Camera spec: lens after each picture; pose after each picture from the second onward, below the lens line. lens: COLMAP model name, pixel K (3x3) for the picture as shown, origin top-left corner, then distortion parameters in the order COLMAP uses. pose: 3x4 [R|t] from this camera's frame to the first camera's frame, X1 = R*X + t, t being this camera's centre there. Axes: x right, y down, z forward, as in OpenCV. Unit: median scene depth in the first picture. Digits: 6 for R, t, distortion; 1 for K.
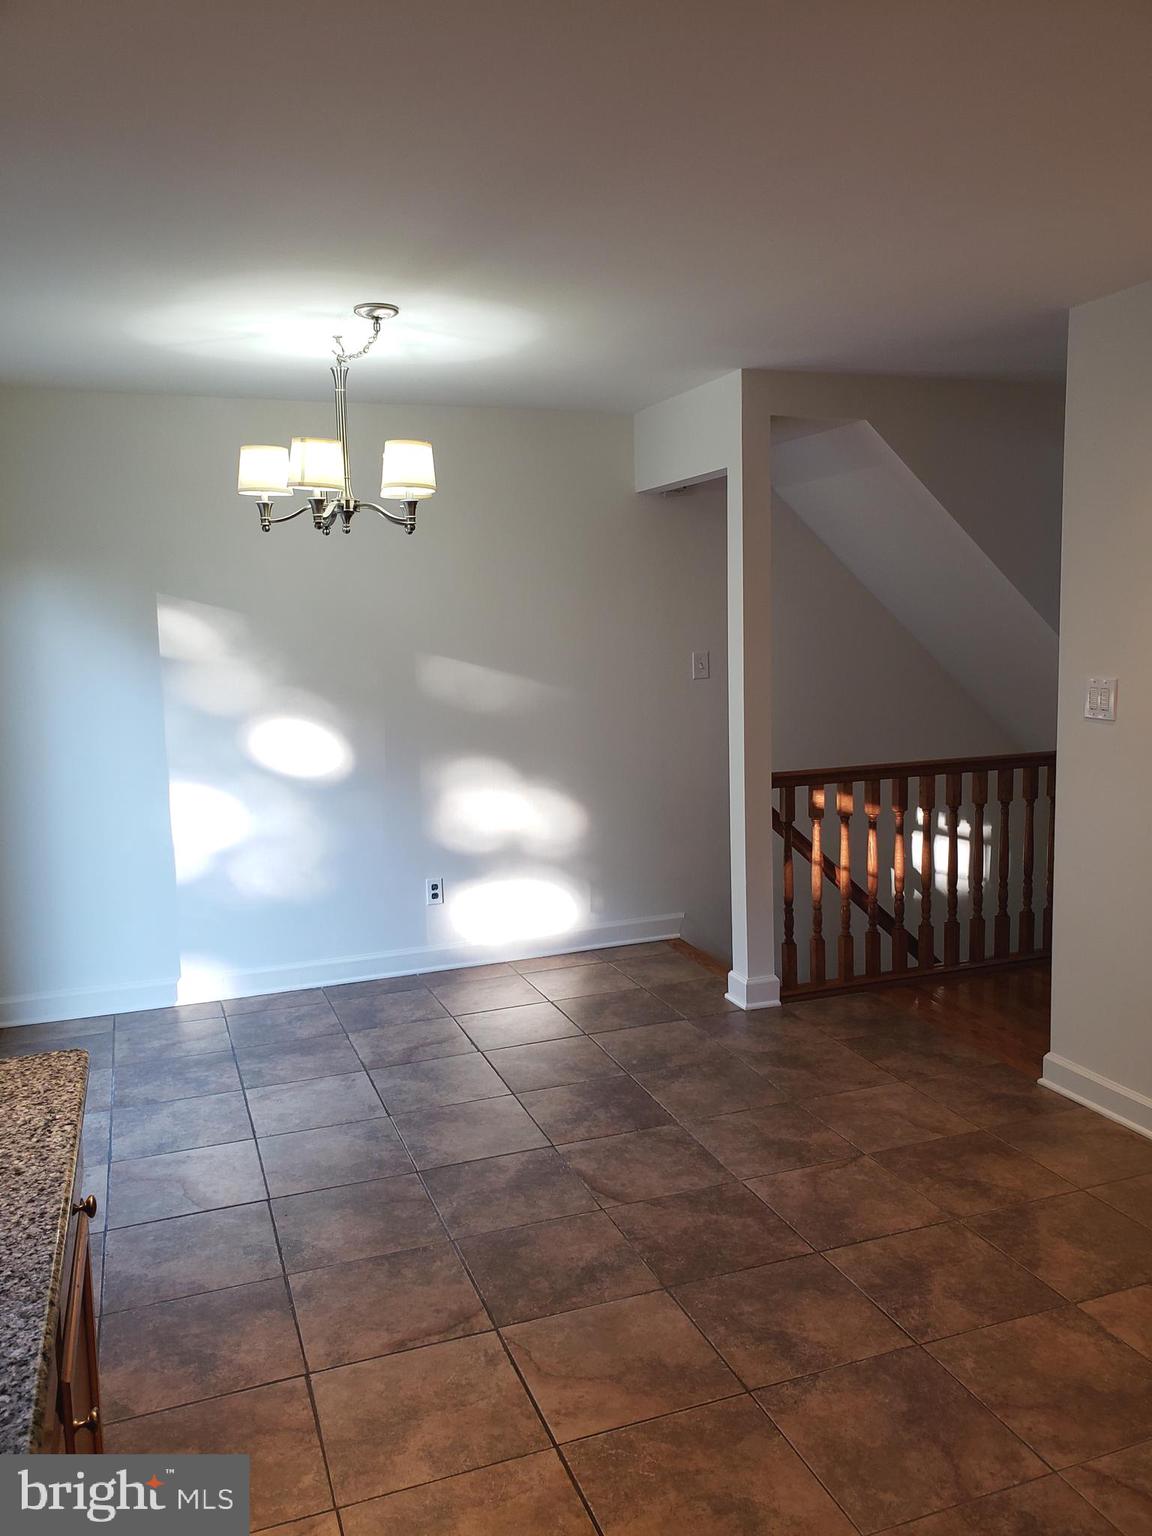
lens RADIAL K [[1181.1, 0, 576.8], [0, 1181.1, 767.0], [0, 0, 1]] dist [-0.008798, 0.009887]
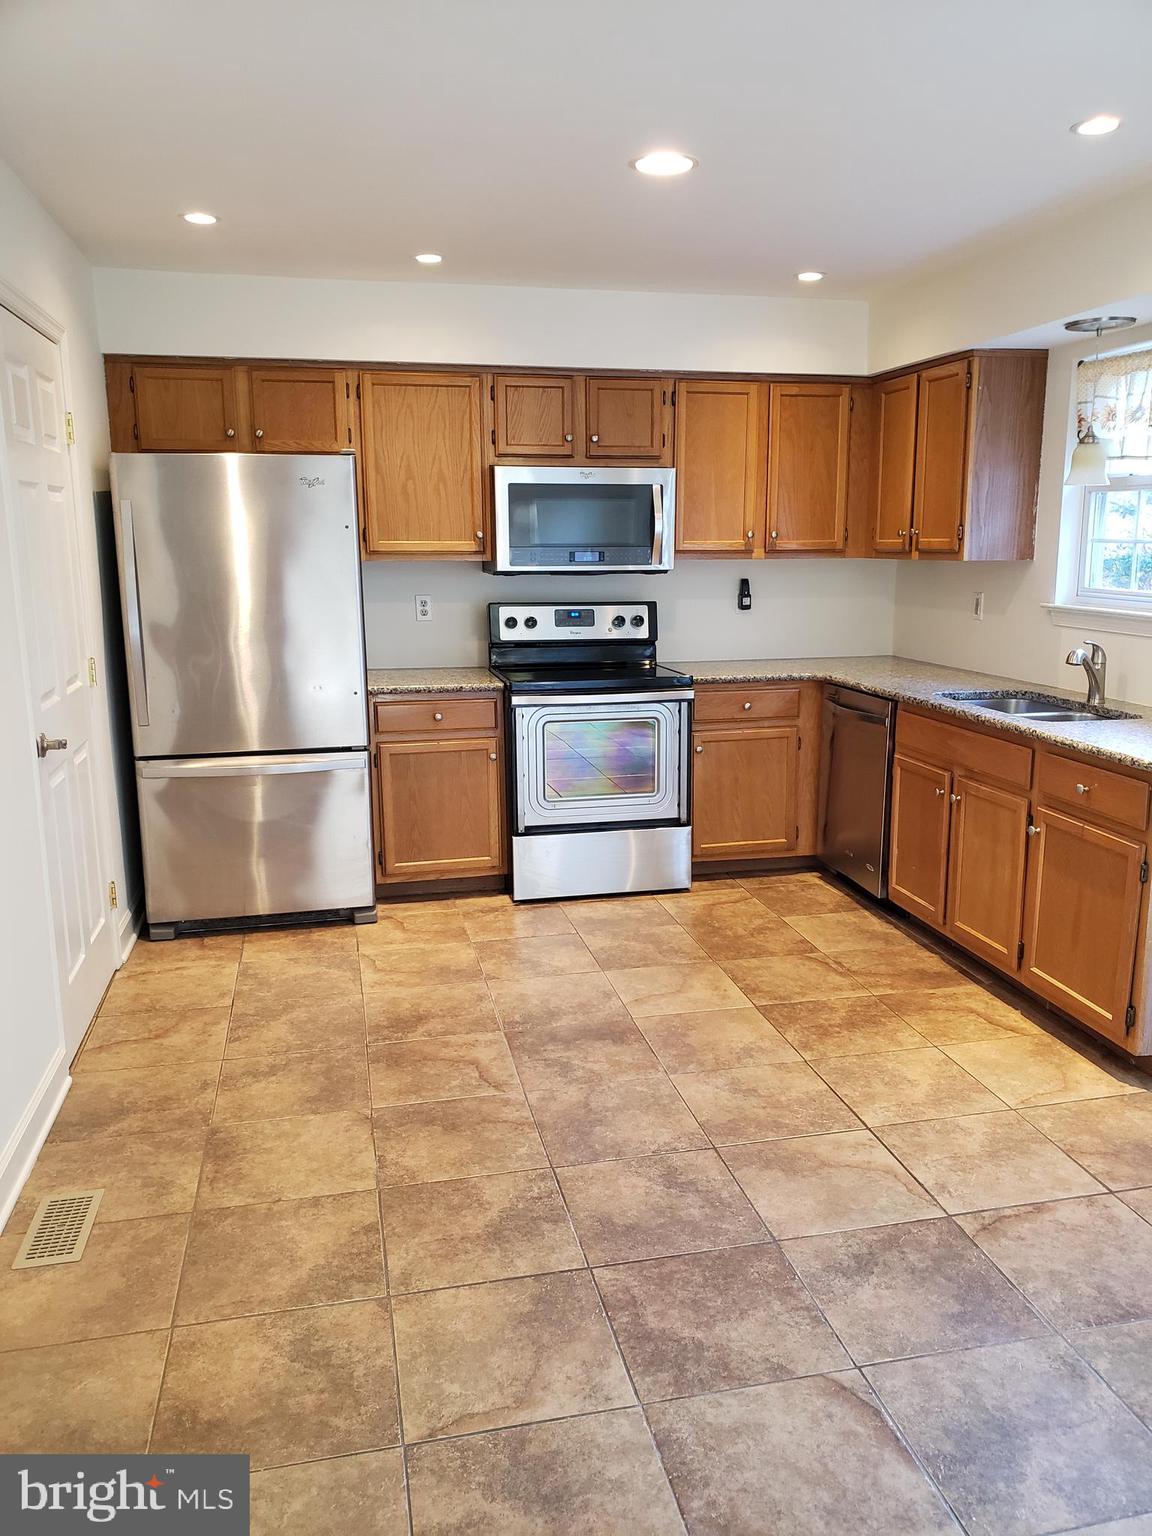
lens RADIAL K [[1181.1, 0, 578.0], [0, 1181.1, 769.1], [0, 0, 1]] dist [-0.008798, 0.009887]
pose [[-0.990112, 0.001084, 0.140277, 0.097714], [0.045247, 0.948994, 0.312030, -0.200219], [-0.132784, 0.315292, -0.939659, 1.758356]]
